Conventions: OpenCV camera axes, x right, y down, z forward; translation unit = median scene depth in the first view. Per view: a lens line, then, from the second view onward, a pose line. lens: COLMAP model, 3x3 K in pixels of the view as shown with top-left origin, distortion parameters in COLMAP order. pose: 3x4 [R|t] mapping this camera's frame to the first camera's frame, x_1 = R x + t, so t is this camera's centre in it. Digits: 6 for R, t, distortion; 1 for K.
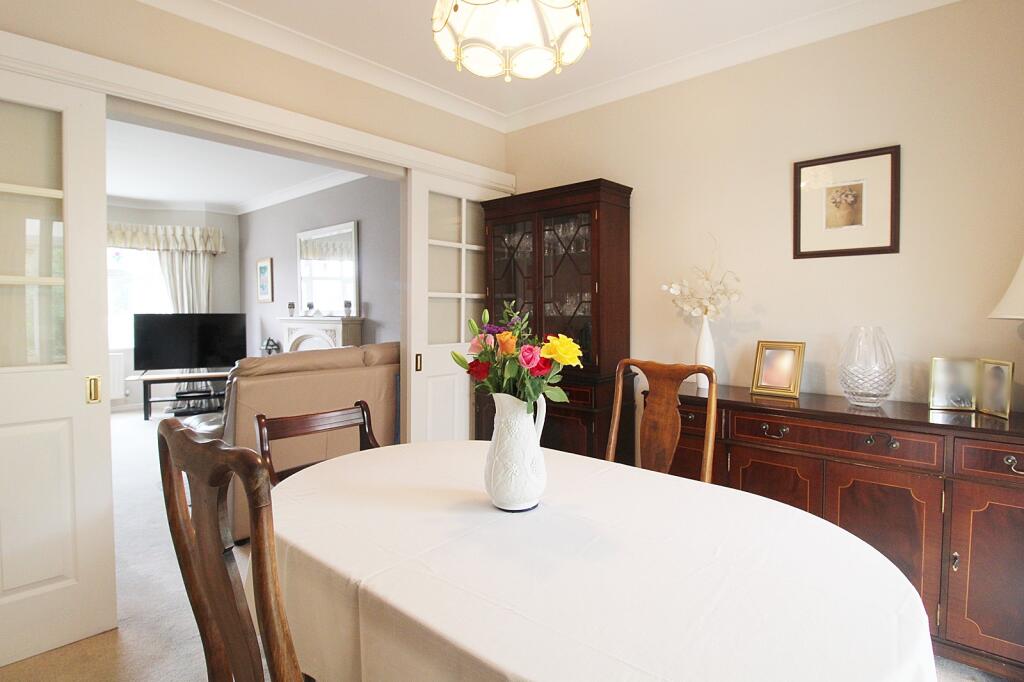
lens RADIAL K [[519.9, 0, 515.4], [0, 519.9, 332.8], [0, 0, 1]] dist [-0.008281, -0.002111]
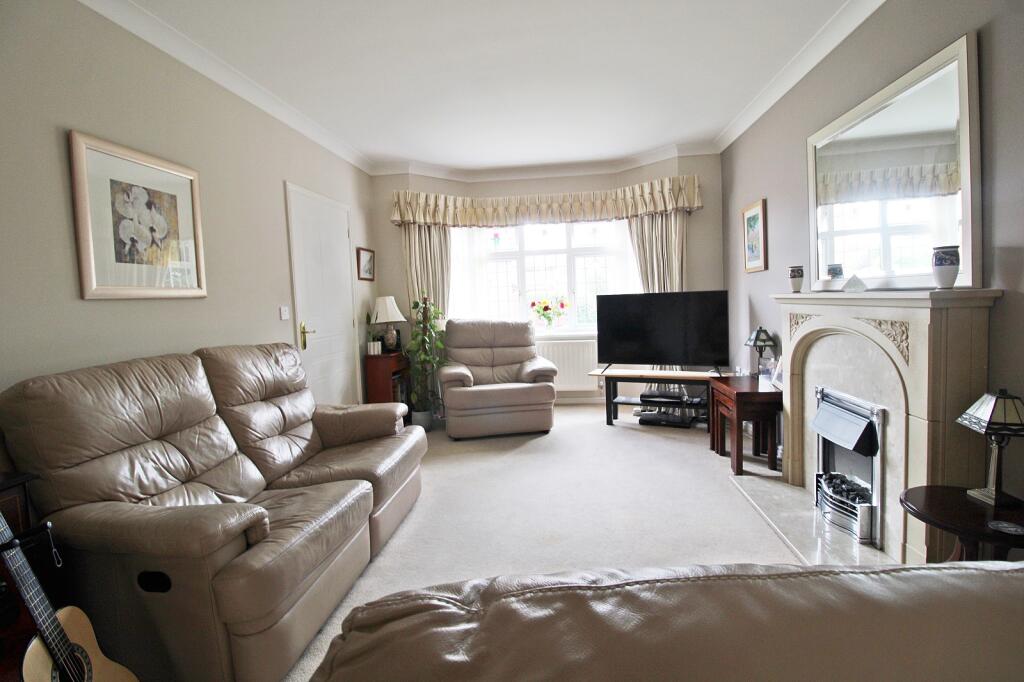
lens RADIAL K [[519.9, 0, 494.7], [0, 519.9, 325.9], [0, 0, 1]] dist [-0.008281, -0.002111]
pose [[0.585666, 0.013844, -0.810434, -0.151158], [0.013023, 0.999564, 0.026486, -0.013013], [0.810448, -0.026066, 0.585231, 0.364010]]
